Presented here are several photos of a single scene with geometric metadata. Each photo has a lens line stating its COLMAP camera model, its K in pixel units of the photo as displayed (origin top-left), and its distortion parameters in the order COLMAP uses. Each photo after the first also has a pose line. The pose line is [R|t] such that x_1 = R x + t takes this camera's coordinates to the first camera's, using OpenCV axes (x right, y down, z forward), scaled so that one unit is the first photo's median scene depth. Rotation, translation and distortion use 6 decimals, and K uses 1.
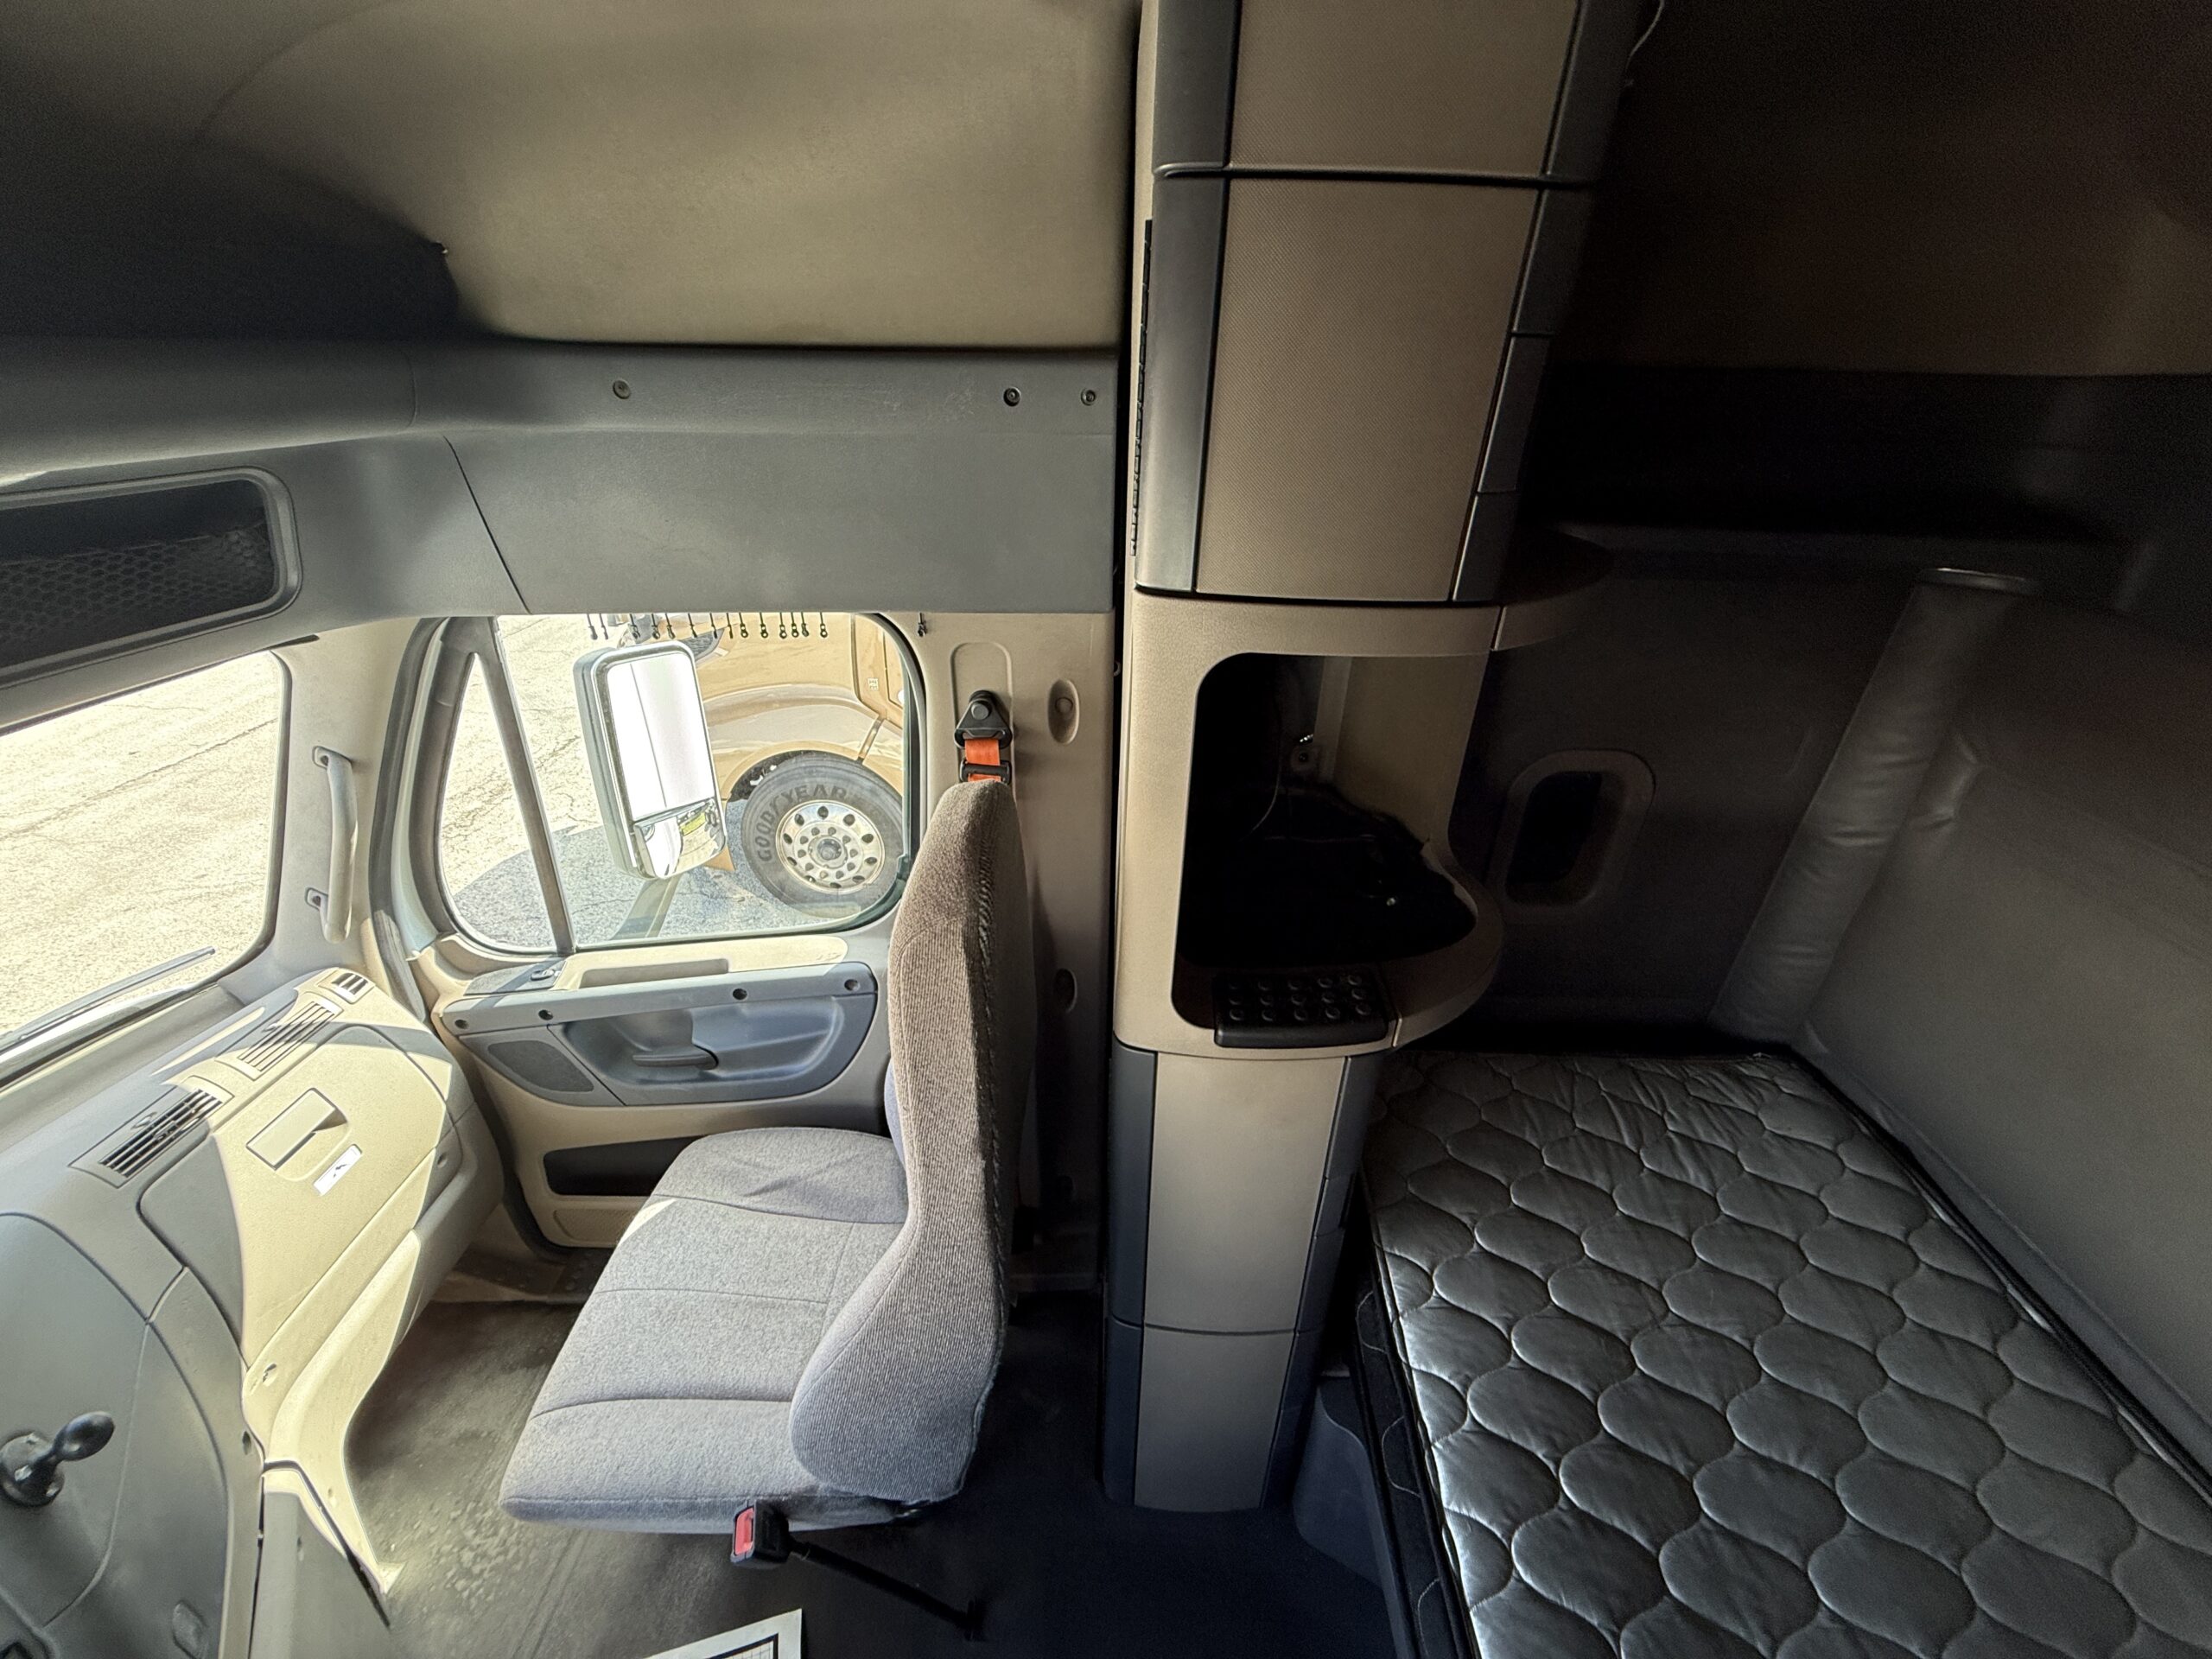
lens RADIAL K [[878.6, 0, 1104.3], [0, 878.6, 834.7], [0, 0, 1]] dist [-0.000548, 0.000314]
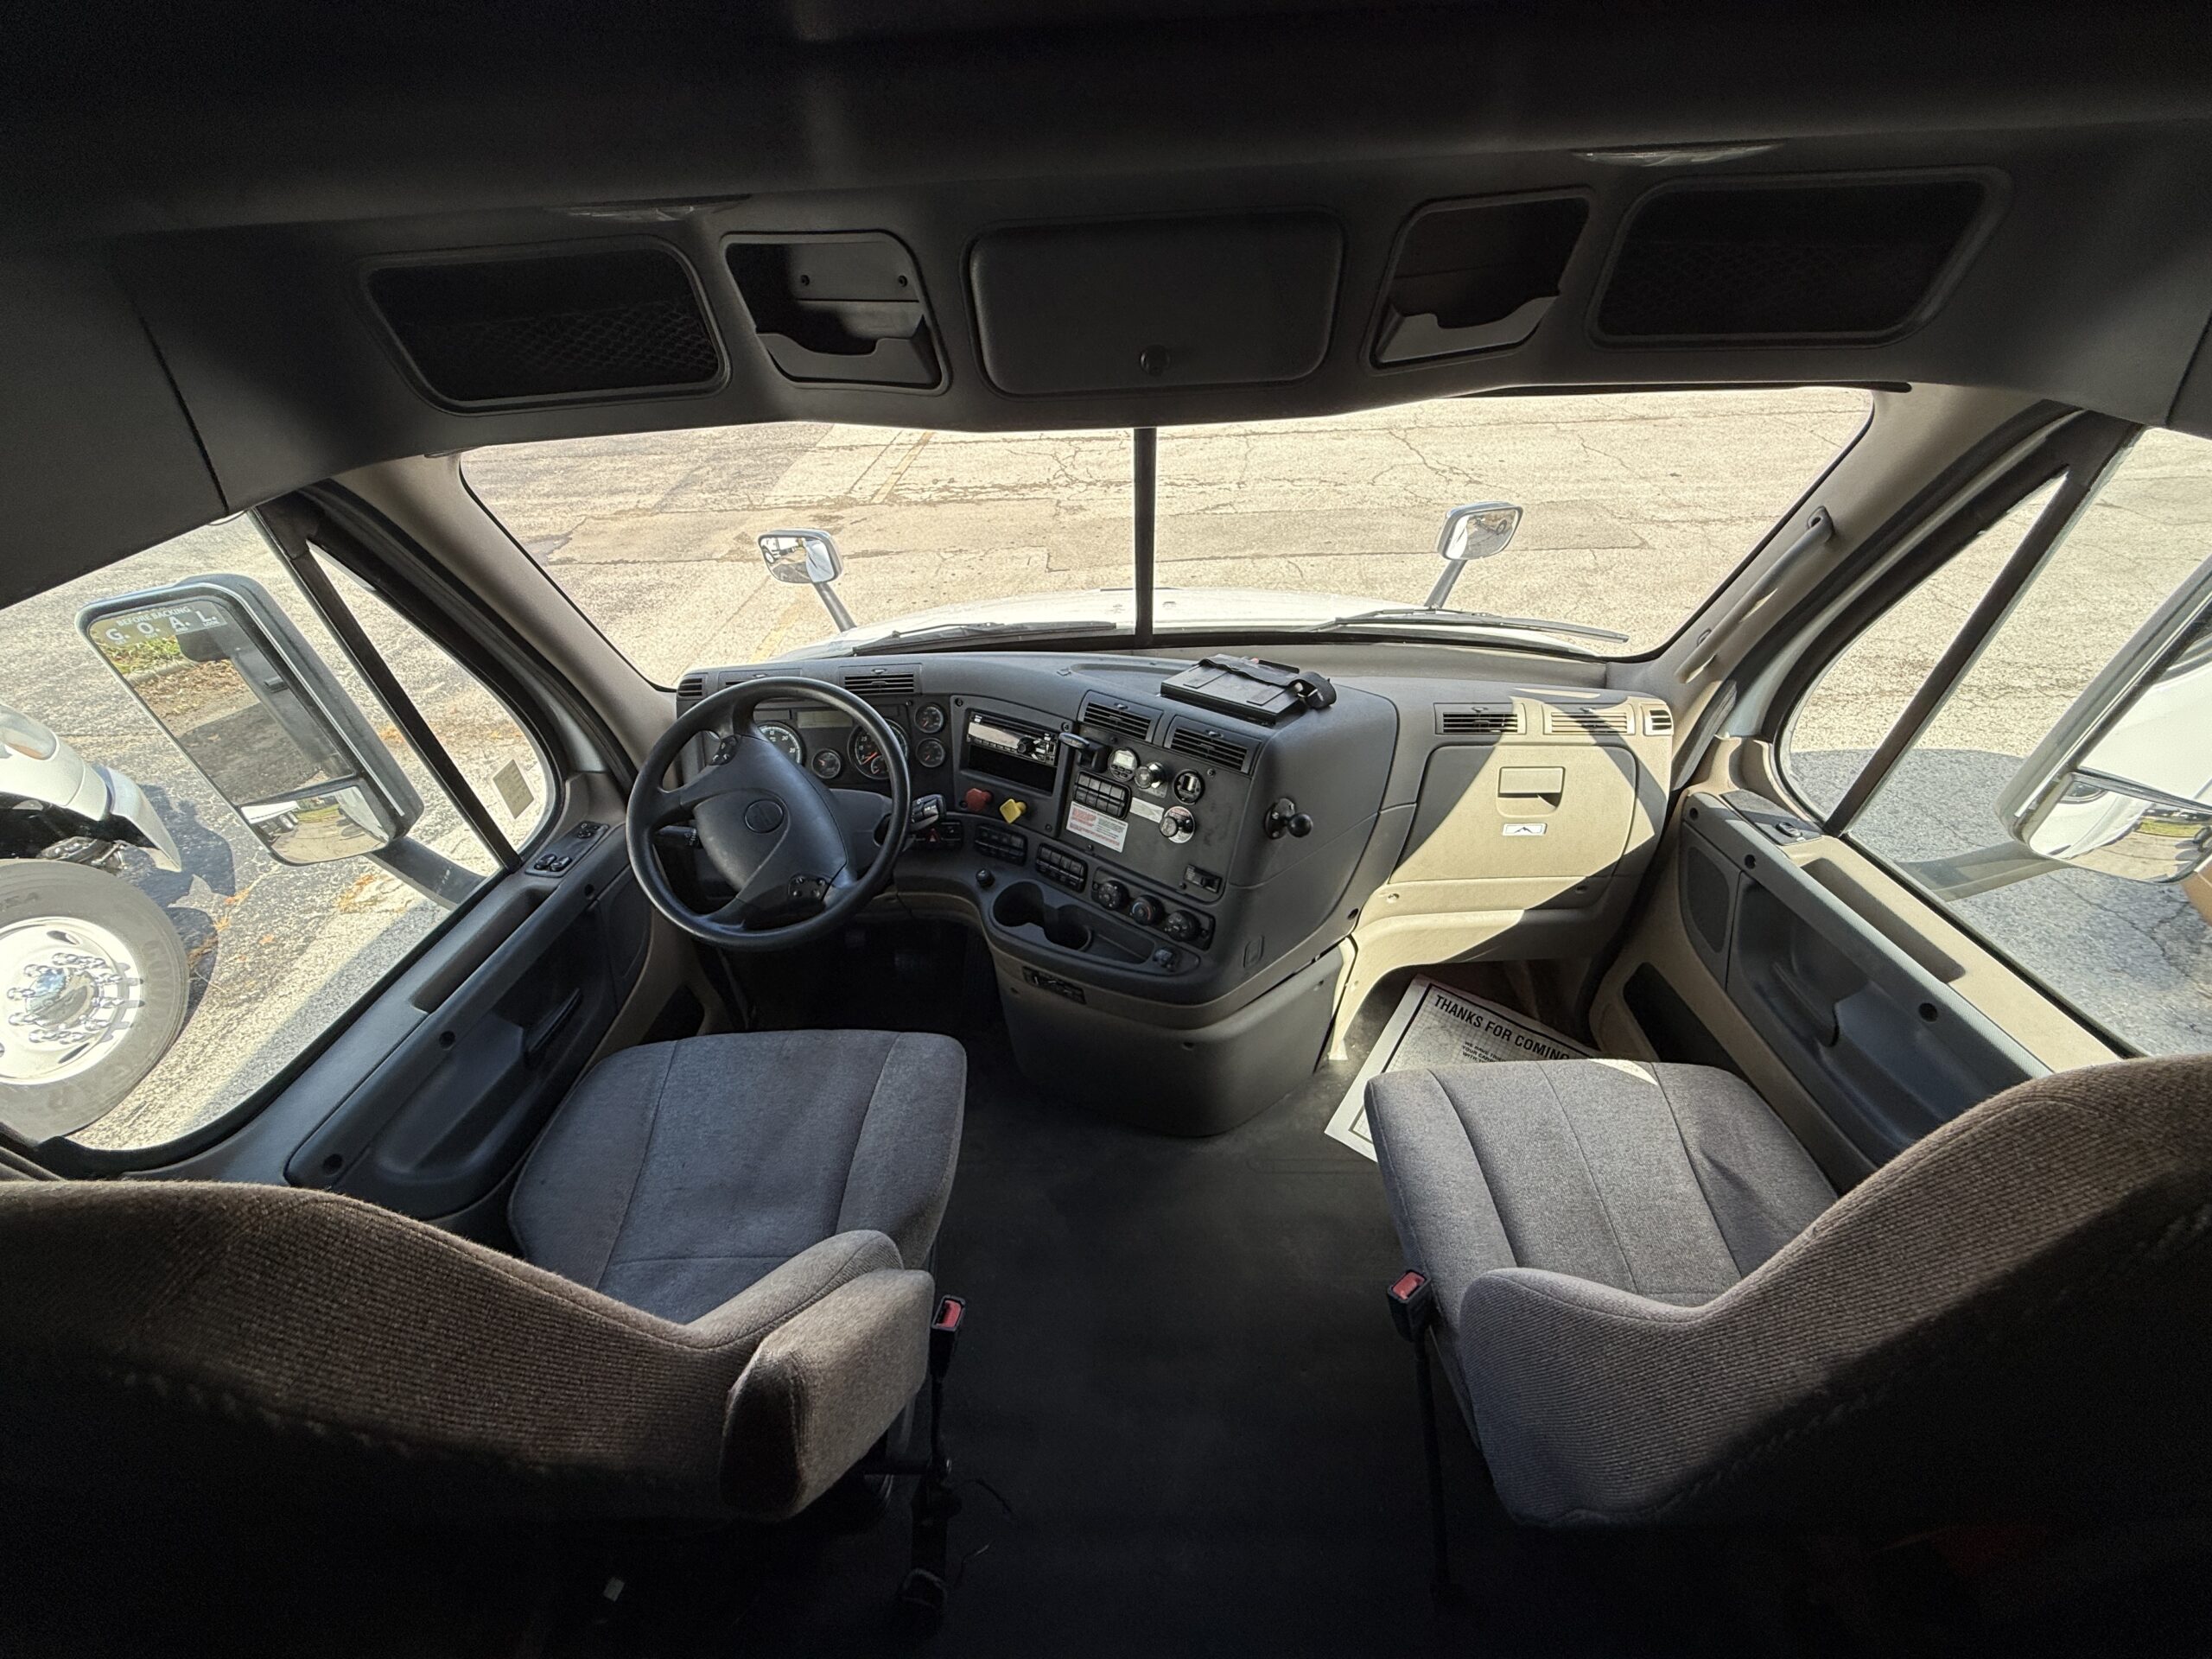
lens RADIAL K [[878.6, 0, 1091.5], [0, 878.6, 829.1], [0, 0, 1]] dist [-0.000548, 0.000314]
pose [[0.004382, 0.621503, -0.783400, 0.069711], [-0.444676, 0.702901, 0.555152, -0.025349], [0.895681, 0.345926, 0.279448, 0.110950]]
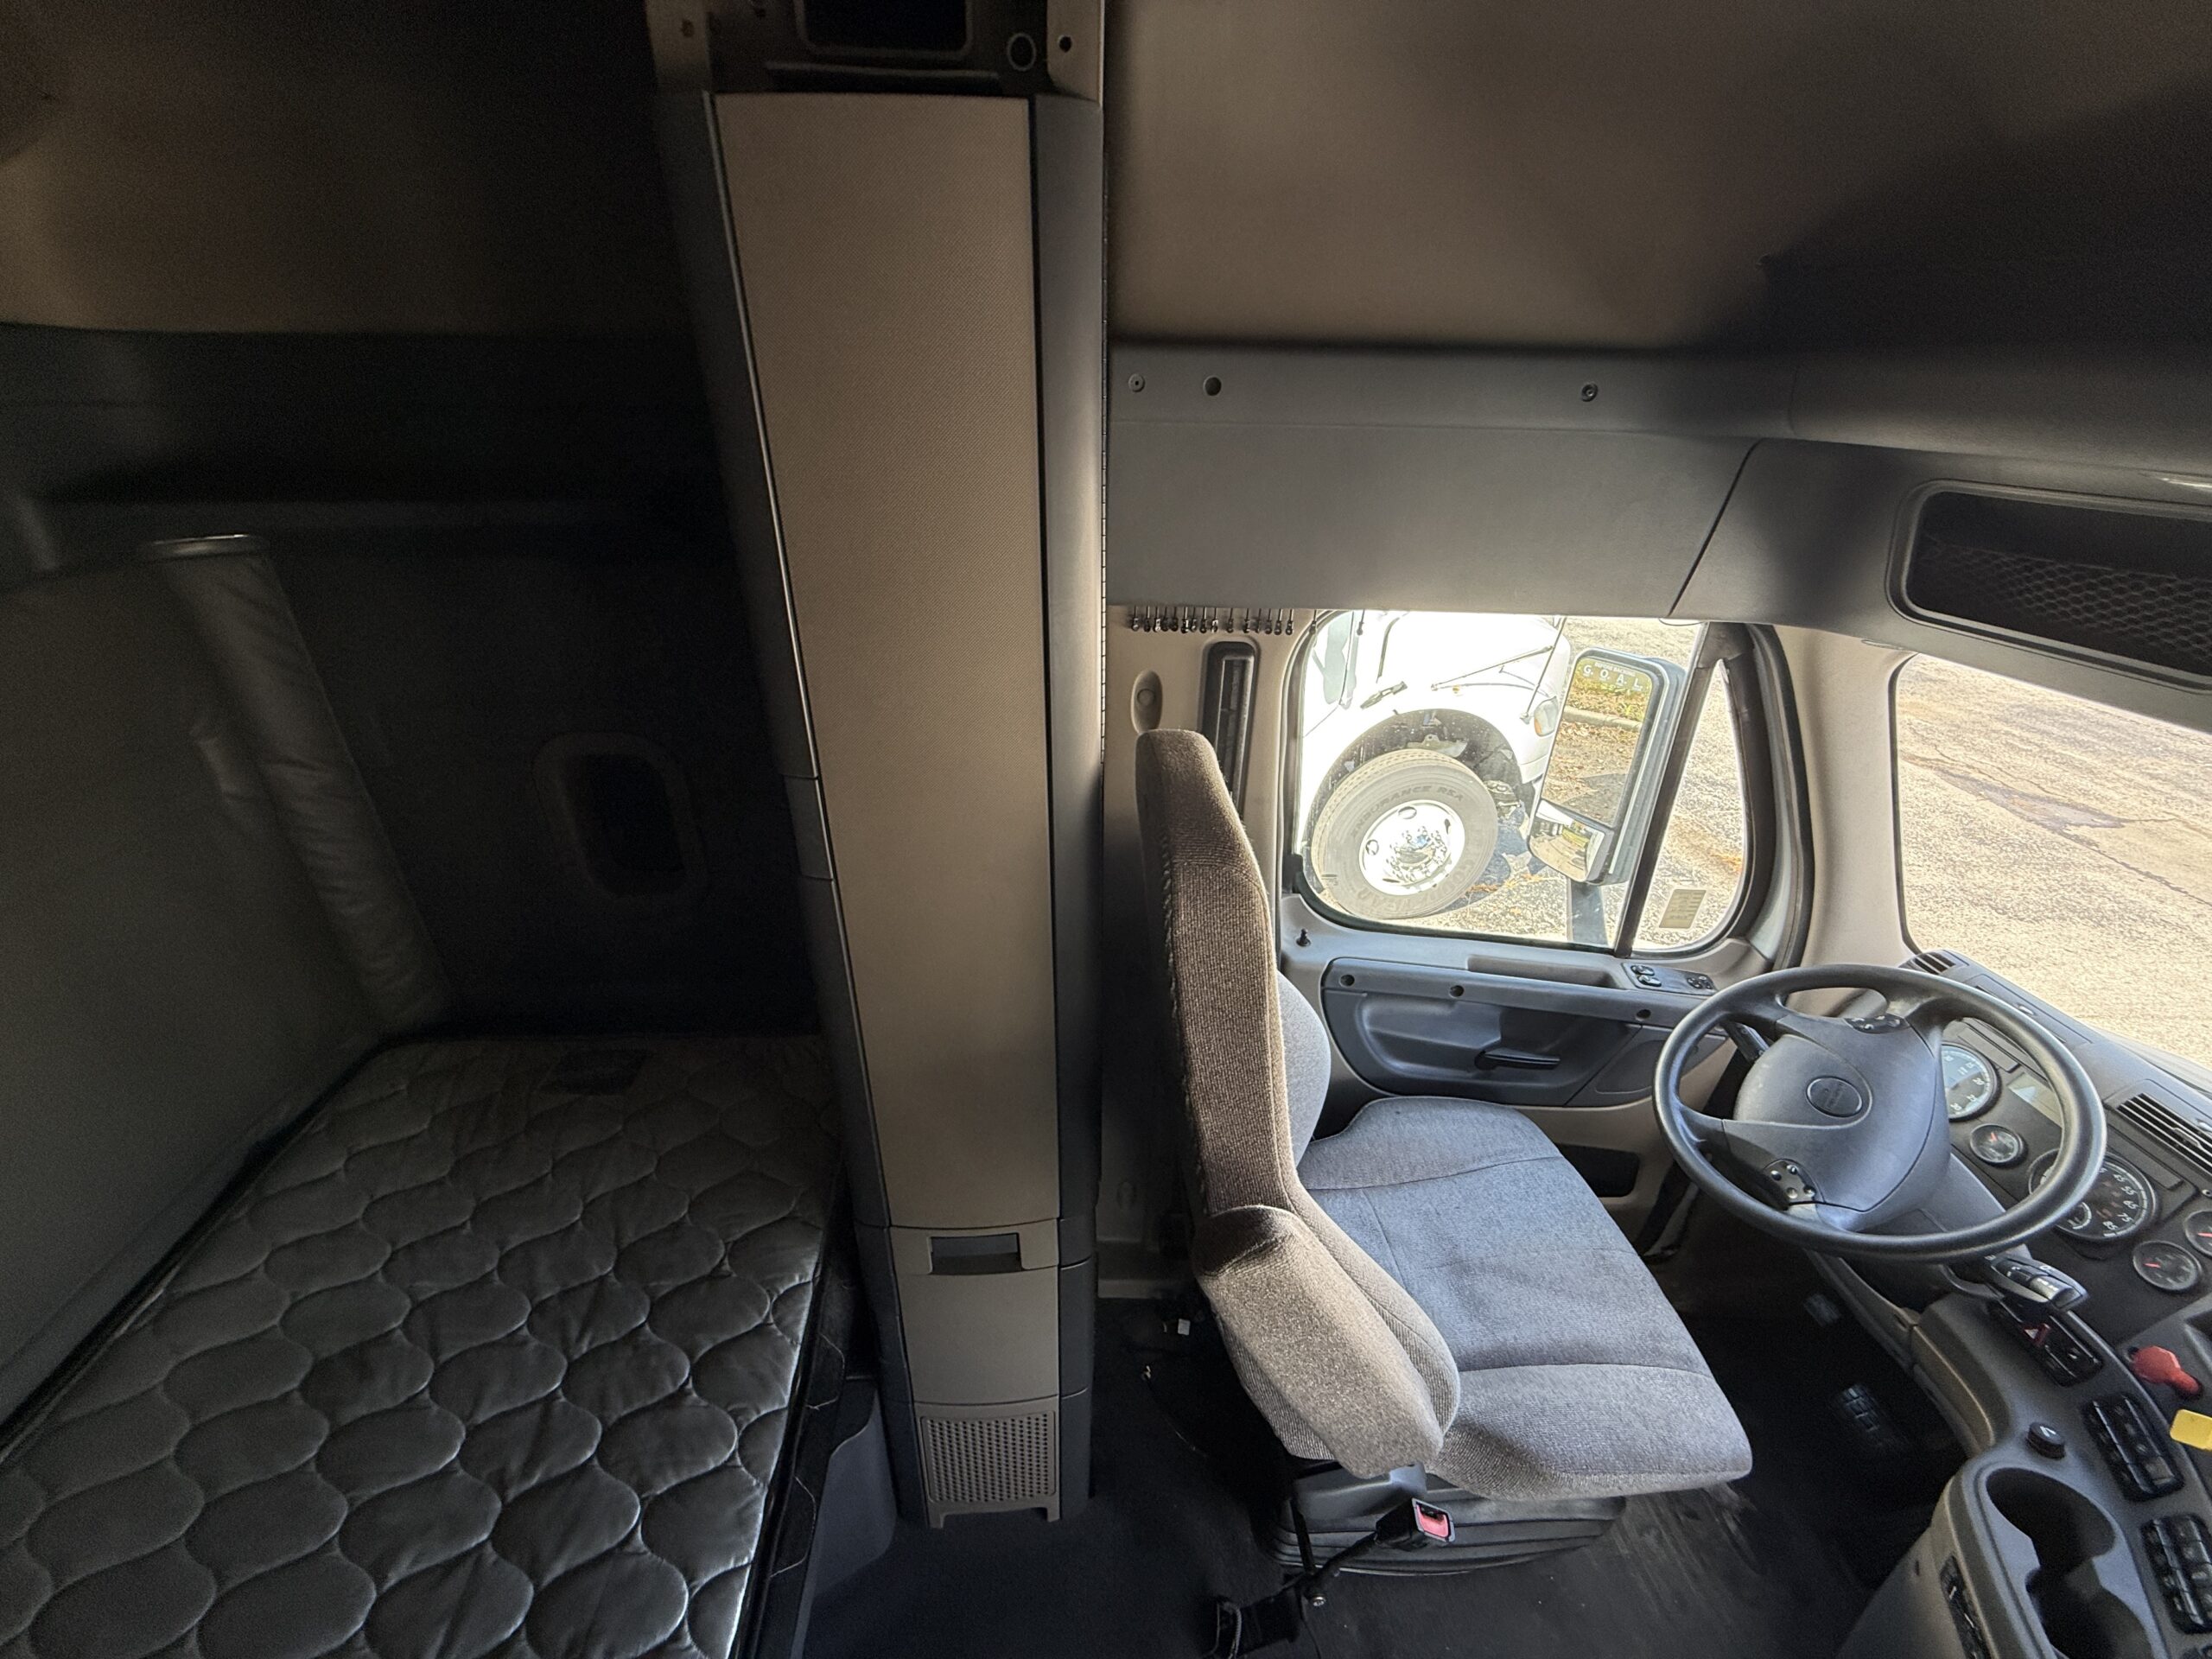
lens RADIAL K [[878.6, 0, 1107.5], [0, 878.6, 830.9], [0, 0, 1]] dist [-0.000548, 0.000314]
pose [[-0.996481, 0.006328, -0.083584, 0.048743], [-0.066410, 0.548838, 0.833287, -0.114141], [0.051147, 0.835905, -0.546486, 0.258111]]
